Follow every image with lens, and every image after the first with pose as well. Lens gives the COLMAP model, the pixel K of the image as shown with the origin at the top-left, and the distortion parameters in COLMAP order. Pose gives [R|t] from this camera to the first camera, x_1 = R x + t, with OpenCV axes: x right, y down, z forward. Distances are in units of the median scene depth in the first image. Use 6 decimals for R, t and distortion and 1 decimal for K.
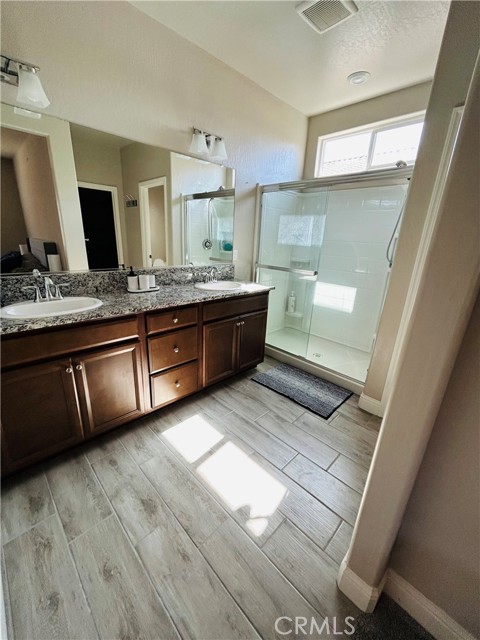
lens RADIAL K [[260.1, 0, 239.5], [0, 260.1, 318.3], [0, 0, 1]] dist [0.000645, -0.000030]
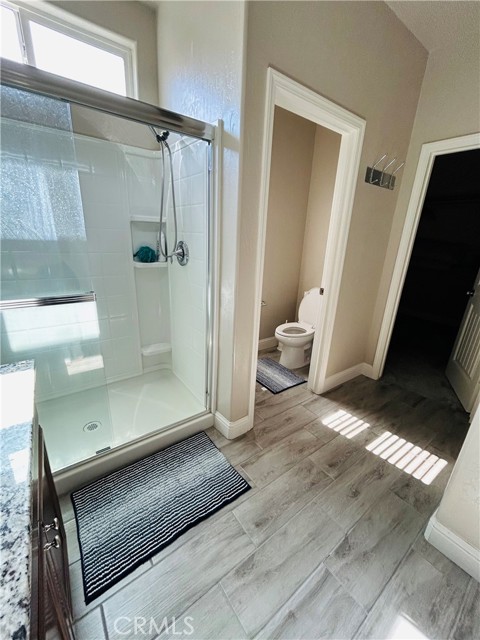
lens RADIAL K [[260.1, 0, 241.8], [0, 260.1, 319.2], [0, 0, 1]] dist [0.000645, -0.000030]
pose [[0.143223, -0.342460, 0.928552, -0.141331], [0.266301, 0.916957, 0.297109, -0.208142], [-0.953190, 0.204722, 0.222527, 0.649247]]
